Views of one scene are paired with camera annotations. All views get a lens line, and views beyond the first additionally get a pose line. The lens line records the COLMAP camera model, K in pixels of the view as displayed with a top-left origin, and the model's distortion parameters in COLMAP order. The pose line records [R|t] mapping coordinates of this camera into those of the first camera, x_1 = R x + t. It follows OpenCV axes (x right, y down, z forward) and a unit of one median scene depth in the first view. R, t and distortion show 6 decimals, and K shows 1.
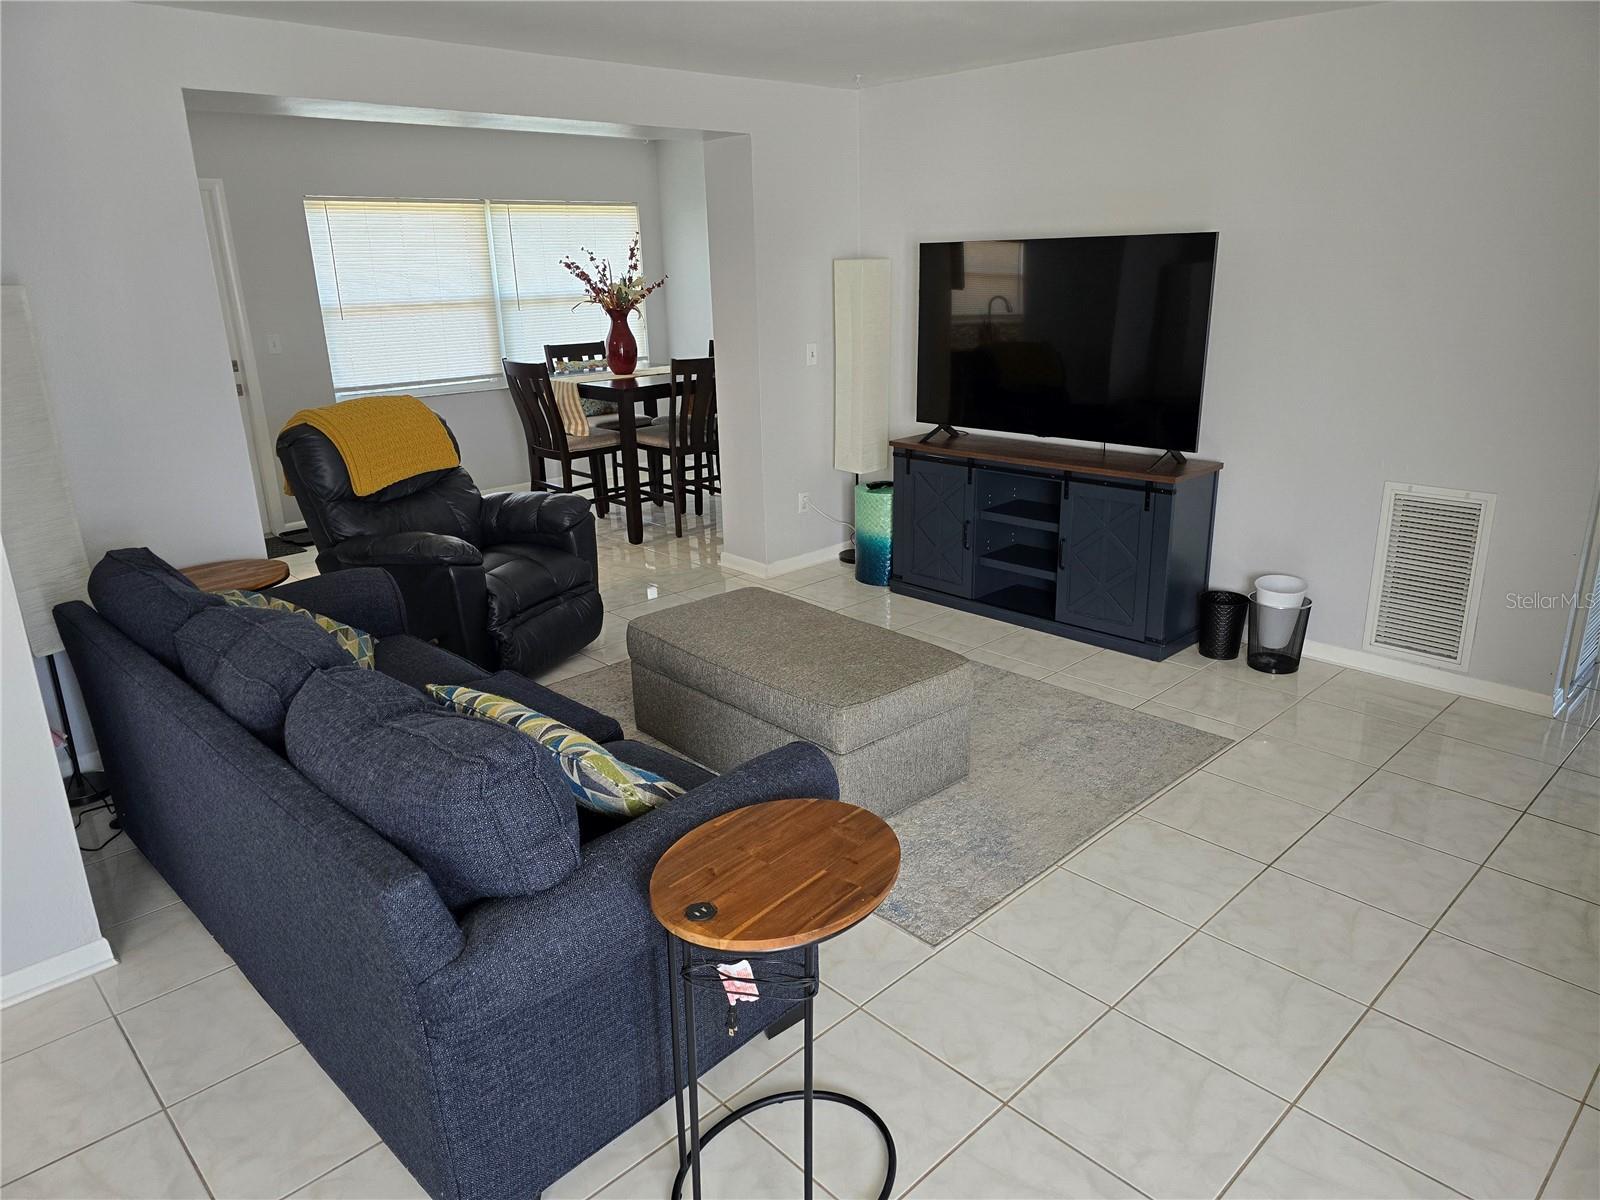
lens RADIAL K [[1082.9, 0, 801.7], [0, 1082.9, 597.8], [0, 0, 1]] dist [0.034076, 0.000657]
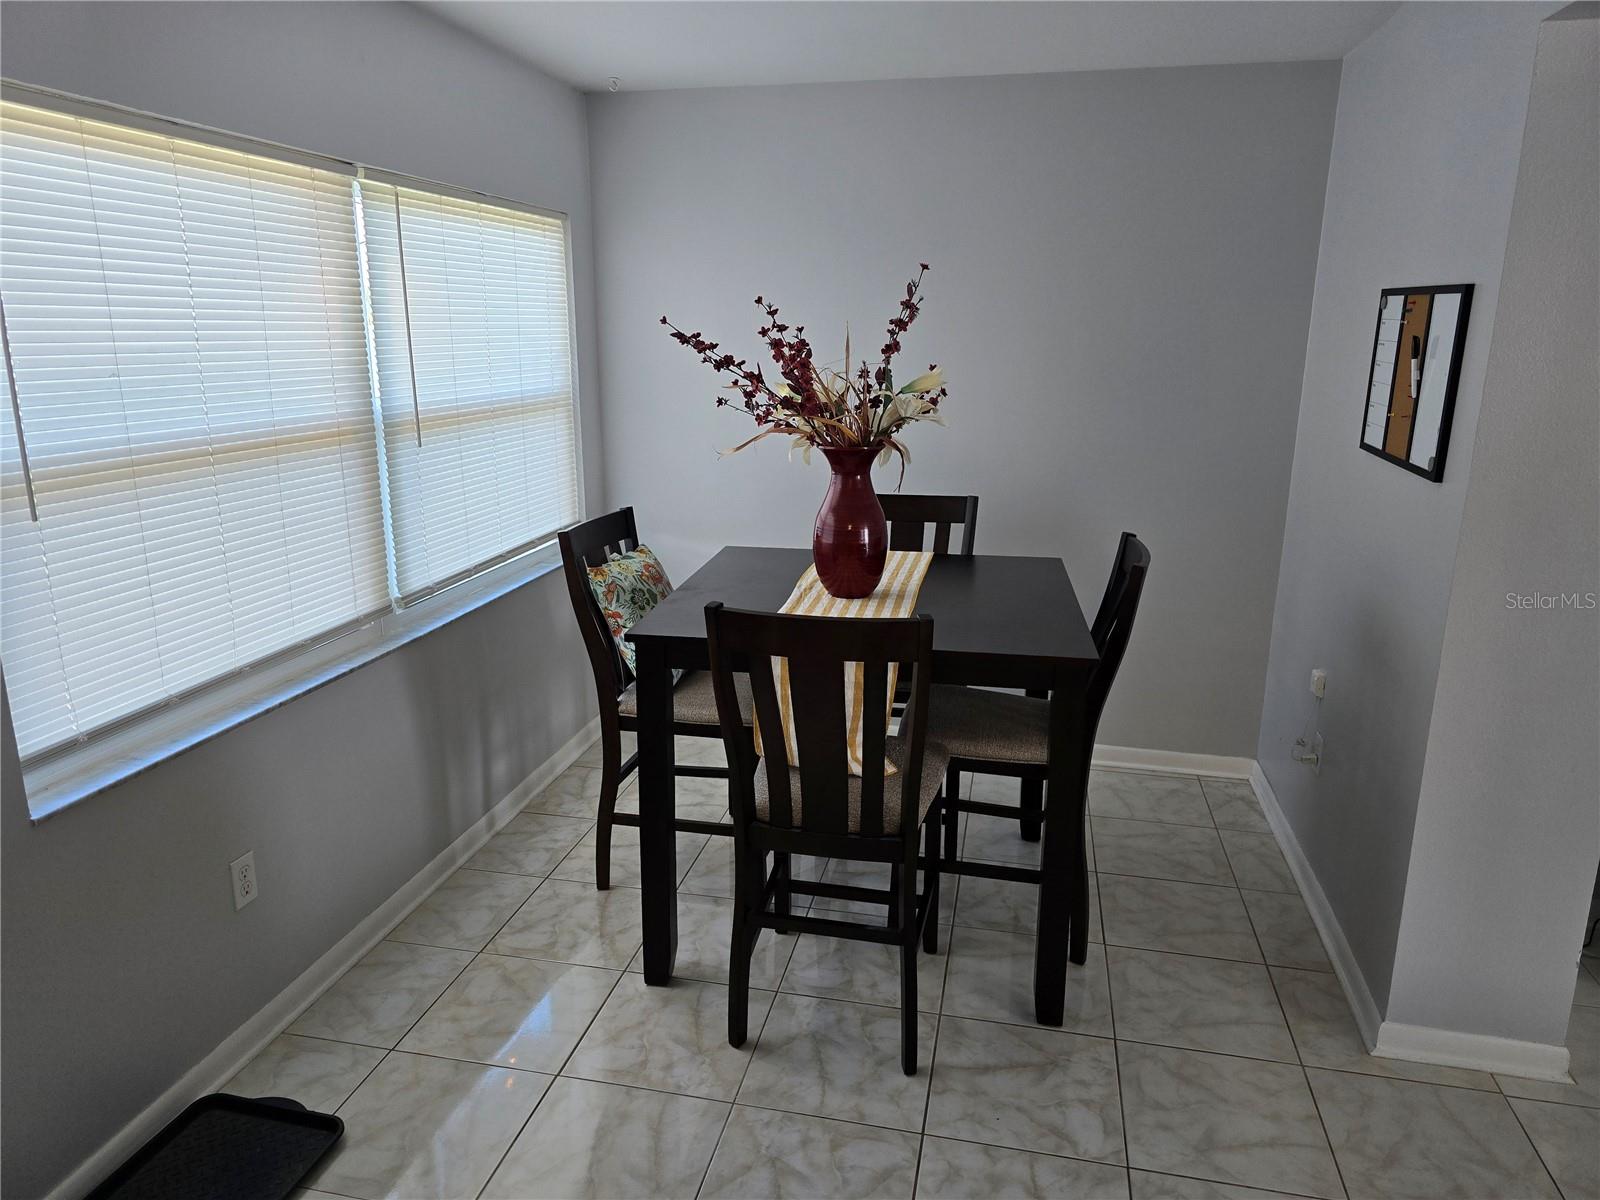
lens RADIAL K [[1082.9, 0, 801.0], [0, 1082.9, 598.7], [0, 0, 1]] dist [0.034076, 0.000657]
pose [[0.828107, -0.105158, 0.550618, -0.402723], [0.139494, 0.990006, -0.020721, -0.211542], [-0.542936, 0.093967, 0.834500, 0.701956]]
